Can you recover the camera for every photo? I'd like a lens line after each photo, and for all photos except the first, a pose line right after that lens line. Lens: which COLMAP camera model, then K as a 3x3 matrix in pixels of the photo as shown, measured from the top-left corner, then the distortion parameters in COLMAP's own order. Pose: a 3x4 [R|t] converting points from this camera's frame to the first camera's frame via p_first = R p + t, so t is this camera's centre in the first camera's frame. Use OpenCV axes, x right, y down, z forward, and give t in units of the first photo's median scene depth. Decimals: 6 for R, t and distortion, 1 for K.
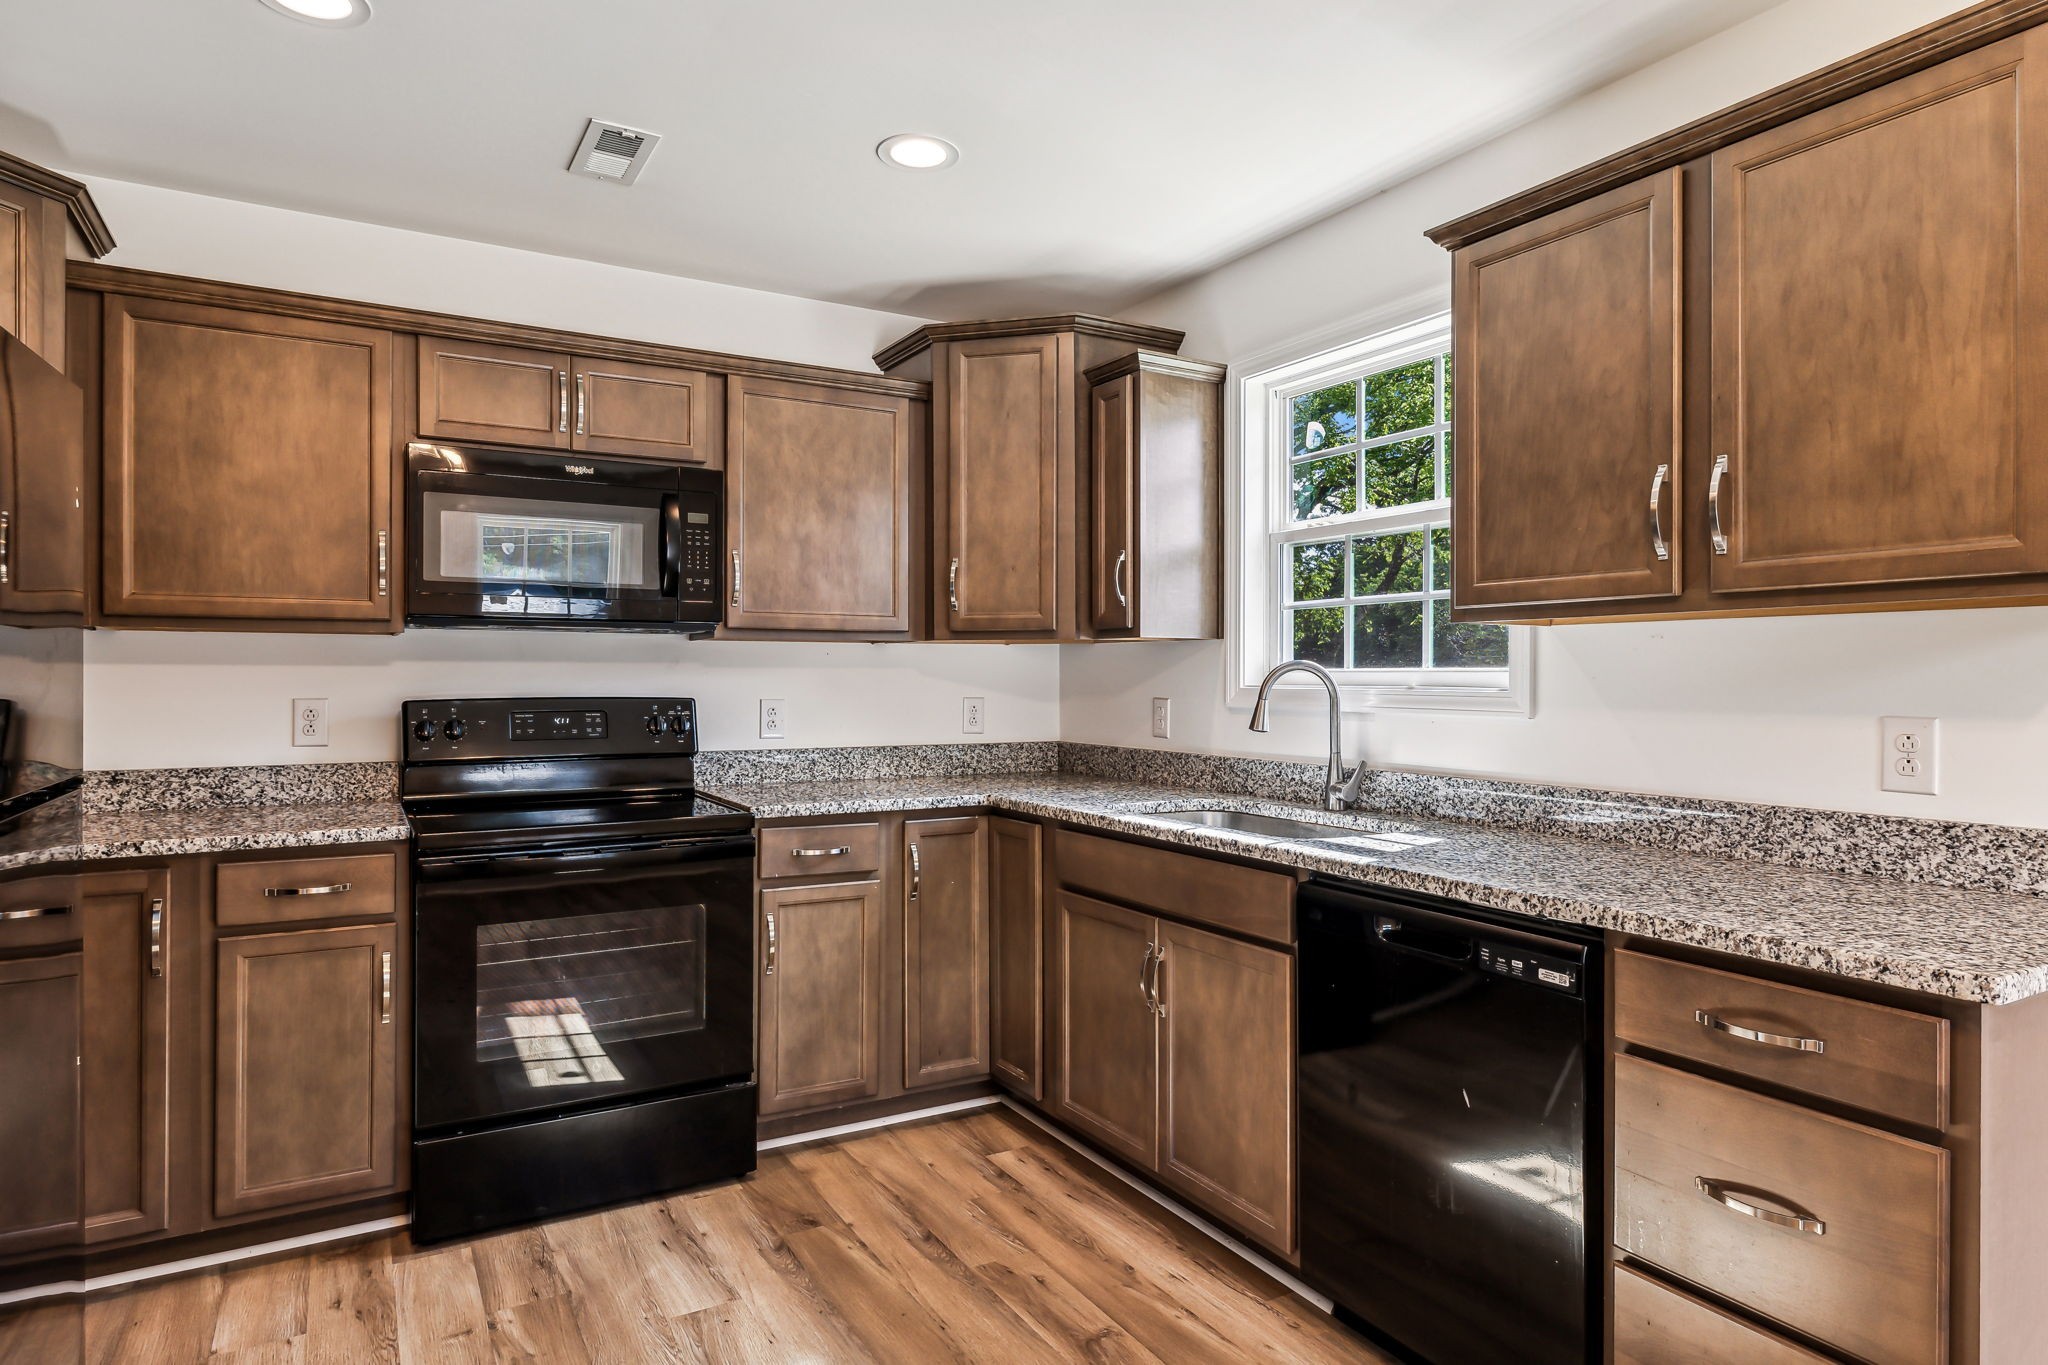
lens RADIAL K [[1169.3, 0, 1030.1], [0, 1169.3, 678.6], [0, 0, 1]] dist [0.001733, 0.000149]
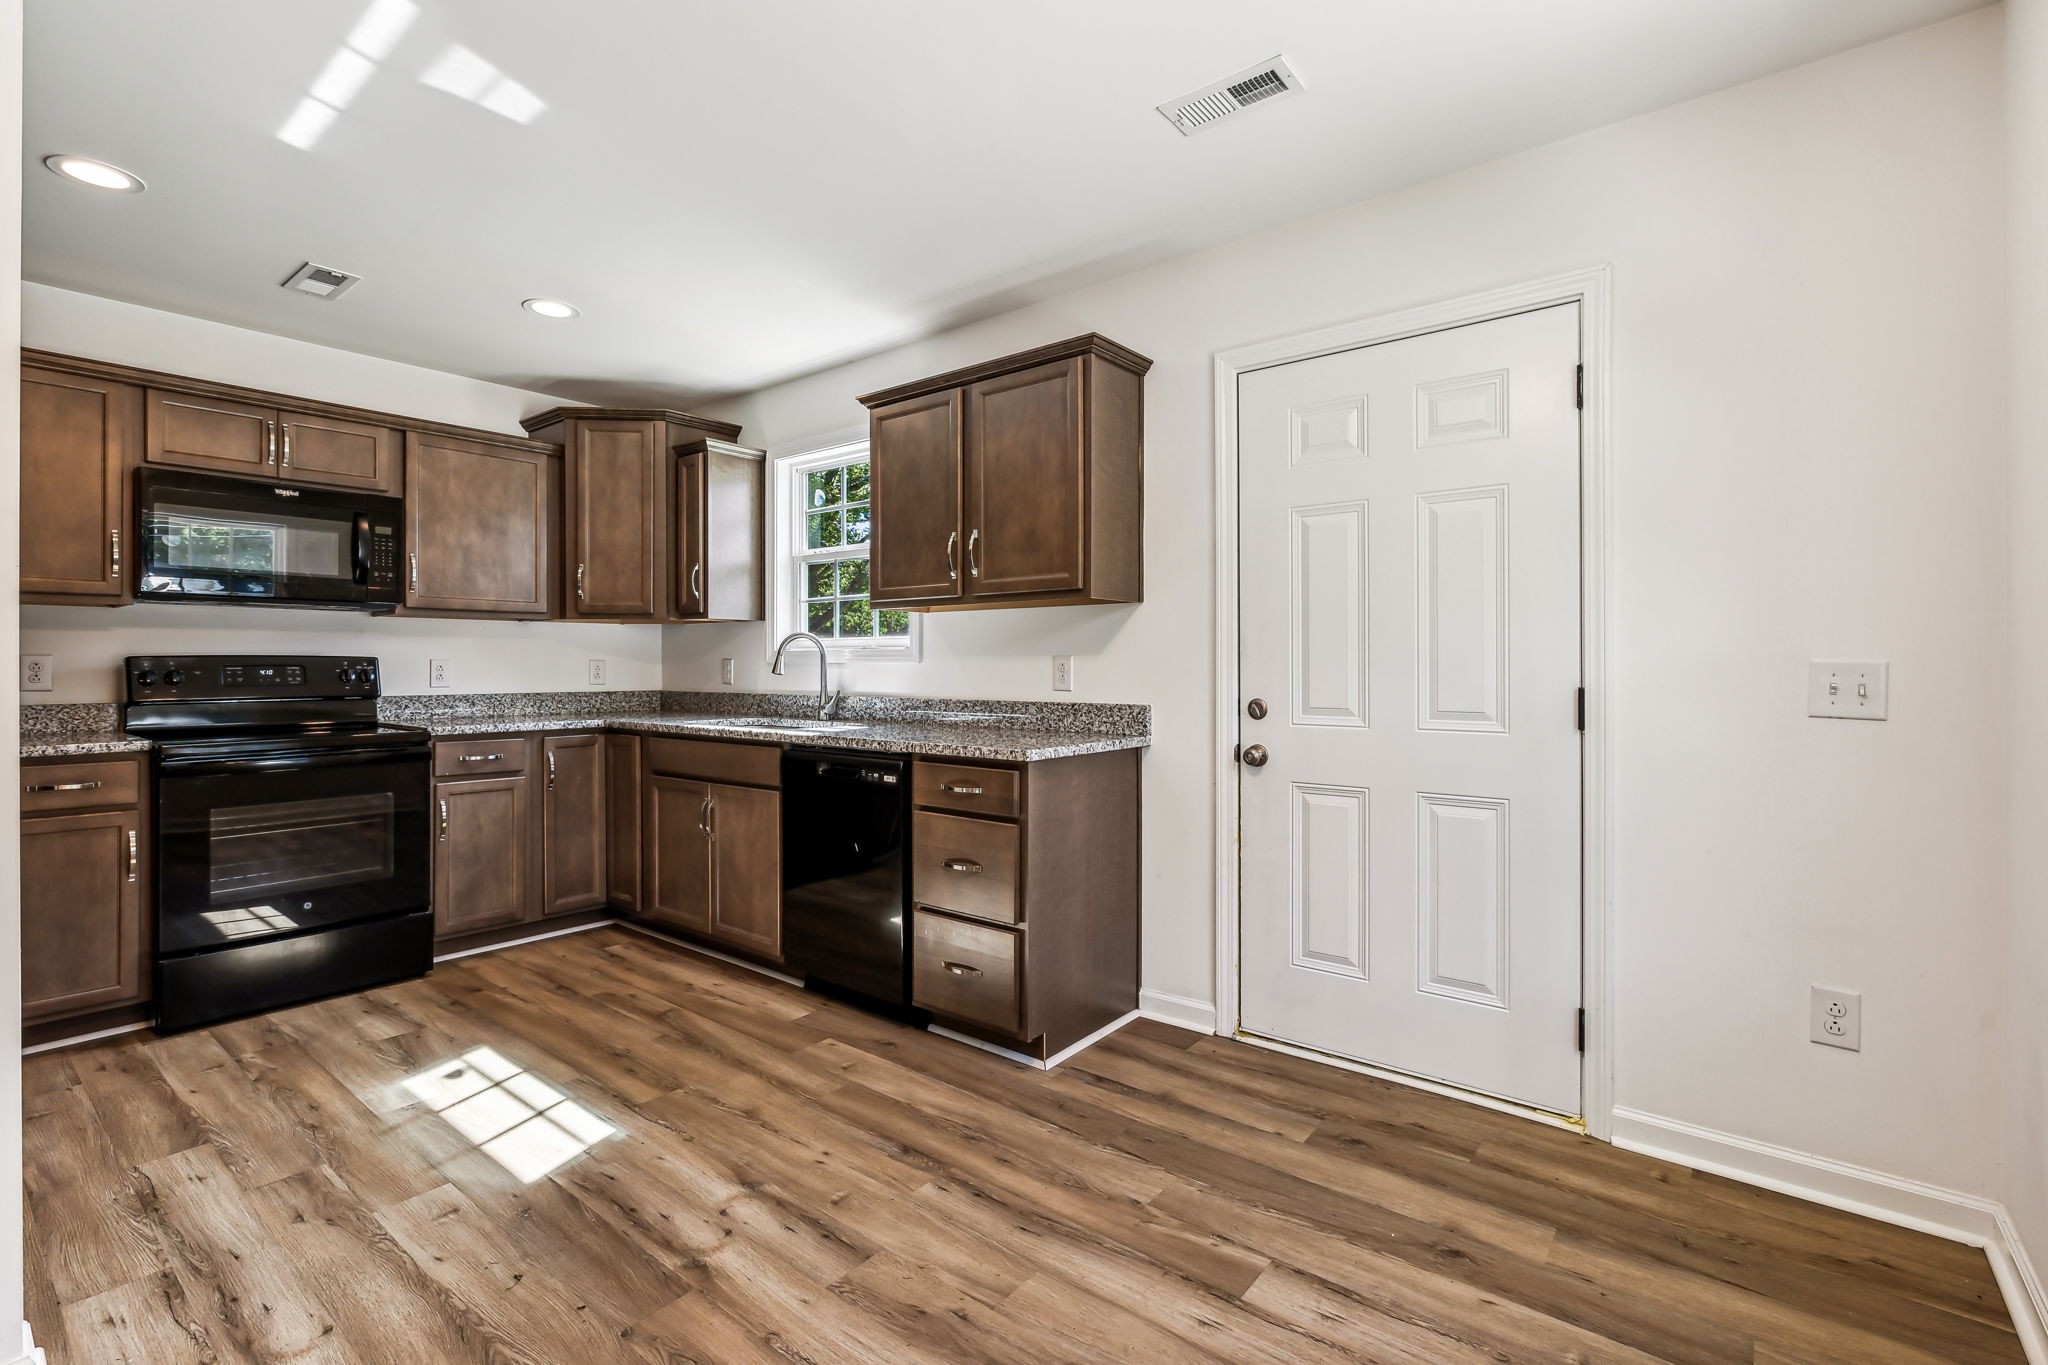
lens RADIAL K [[927.5, 0, 1017.5], [0, 927.5, 666.9], [0, 0, 1]] dist [-0.002572, 0.000088]
pose [[0.936645, -0.002297, 0.350273, 0.053149], [0.002111, 0.999997, 0.000914, 0.035188], [-0.350274, -0.000117, 0.936647, -0.381109]]
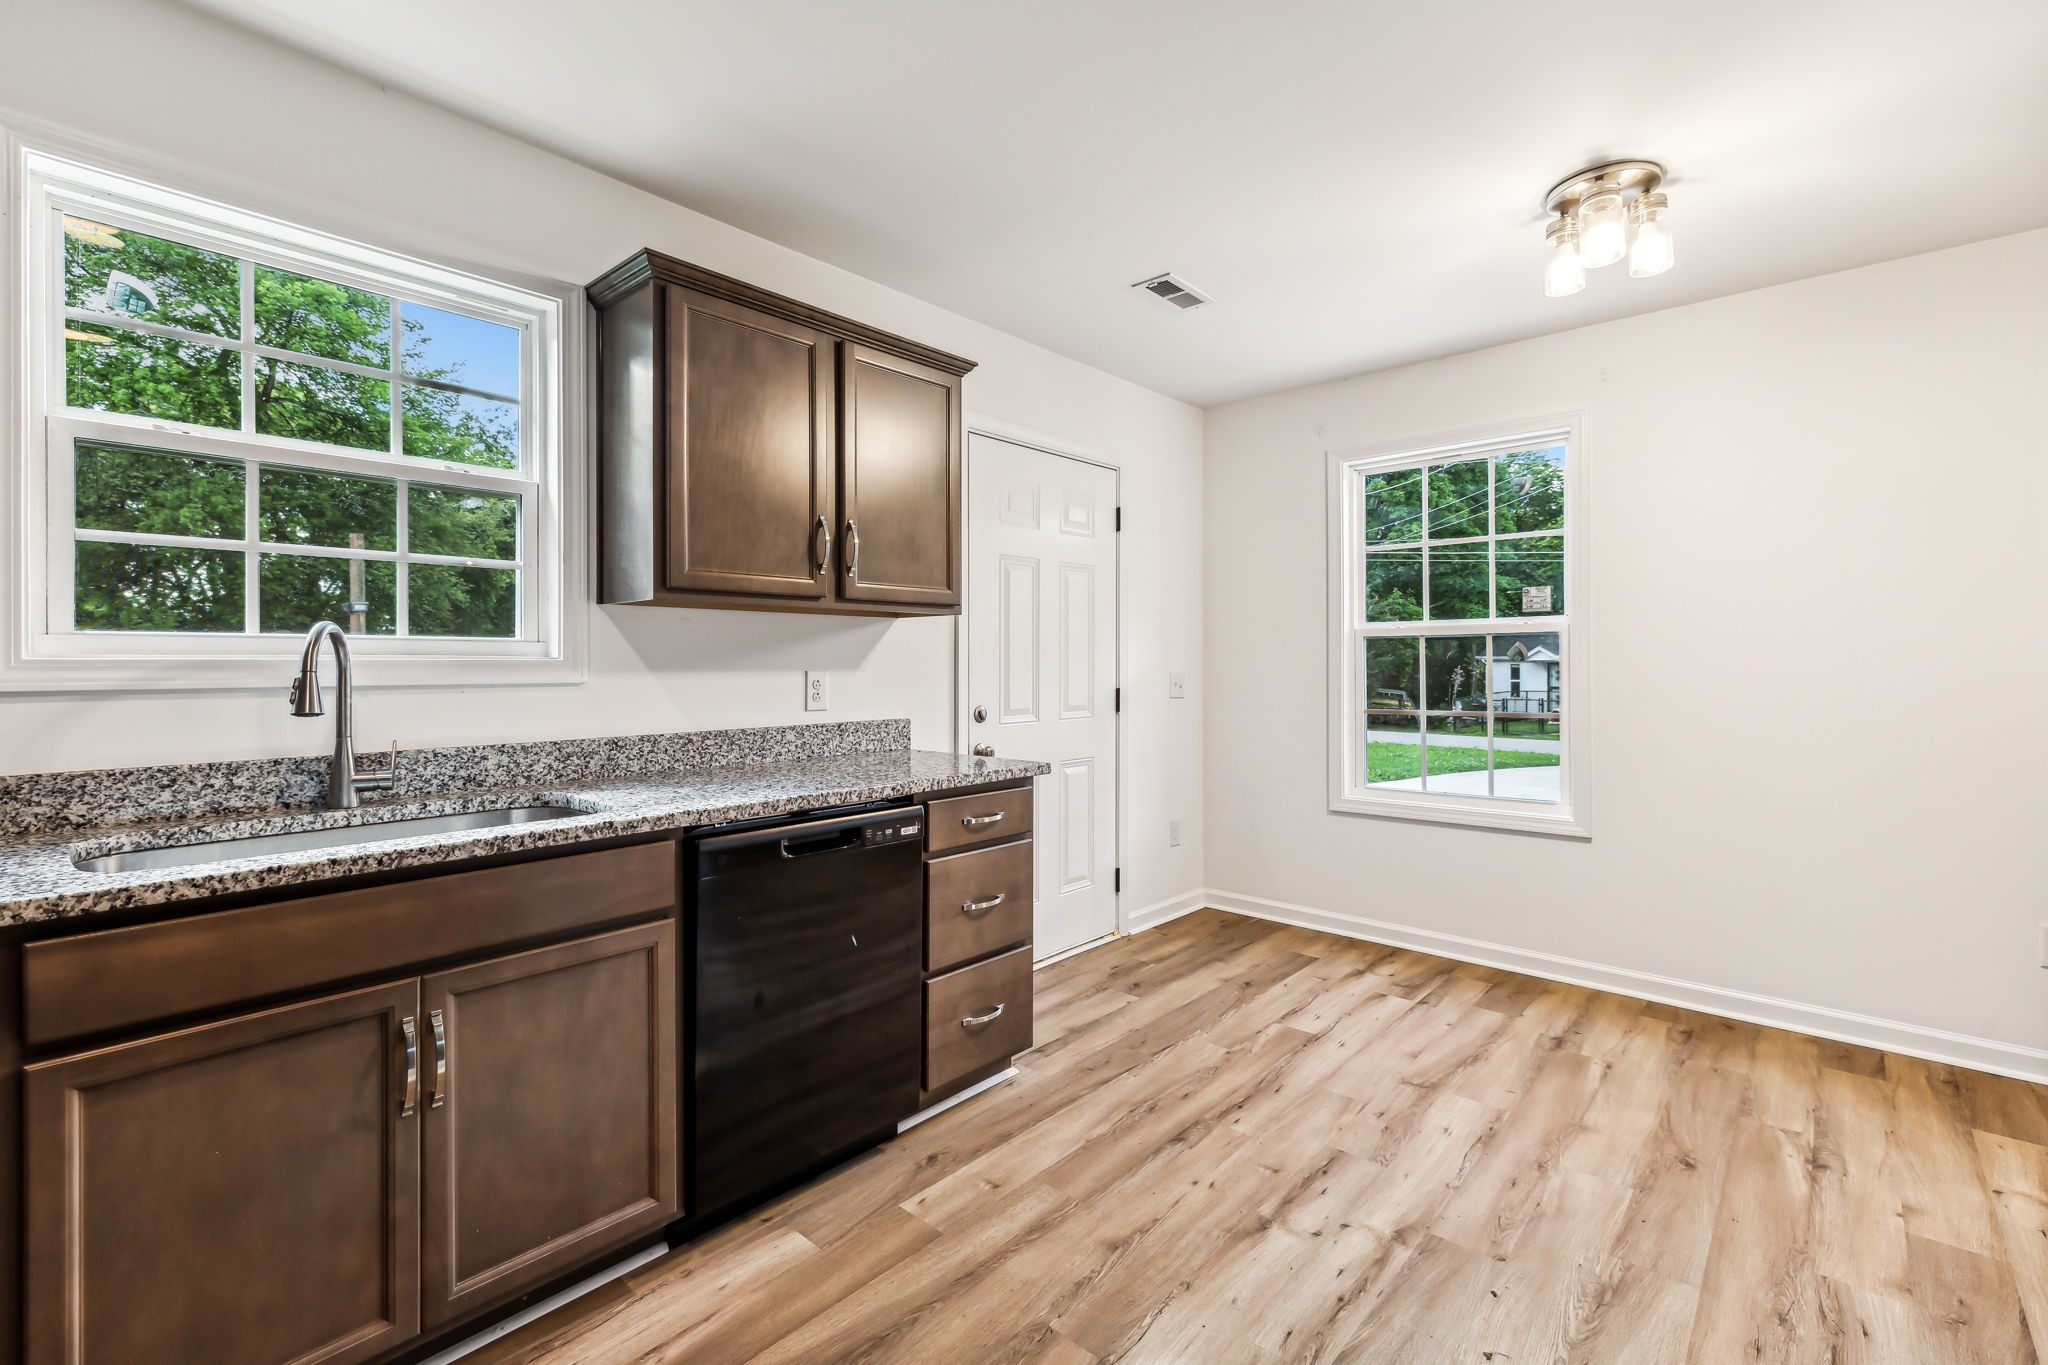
lens RADIAL K [[897.7, 0, 1021.3], [0, 897.7, 661.6], [0, 0, 1]] dist [0.003672, 0.000431]
pose [[-0.296764, -0.000417, 0.954951, -0.490352], [0.003276, 0.999994, 0.001454, 0.011982], [-0.954945, 0.003560, -0.296760, 0.755944]]
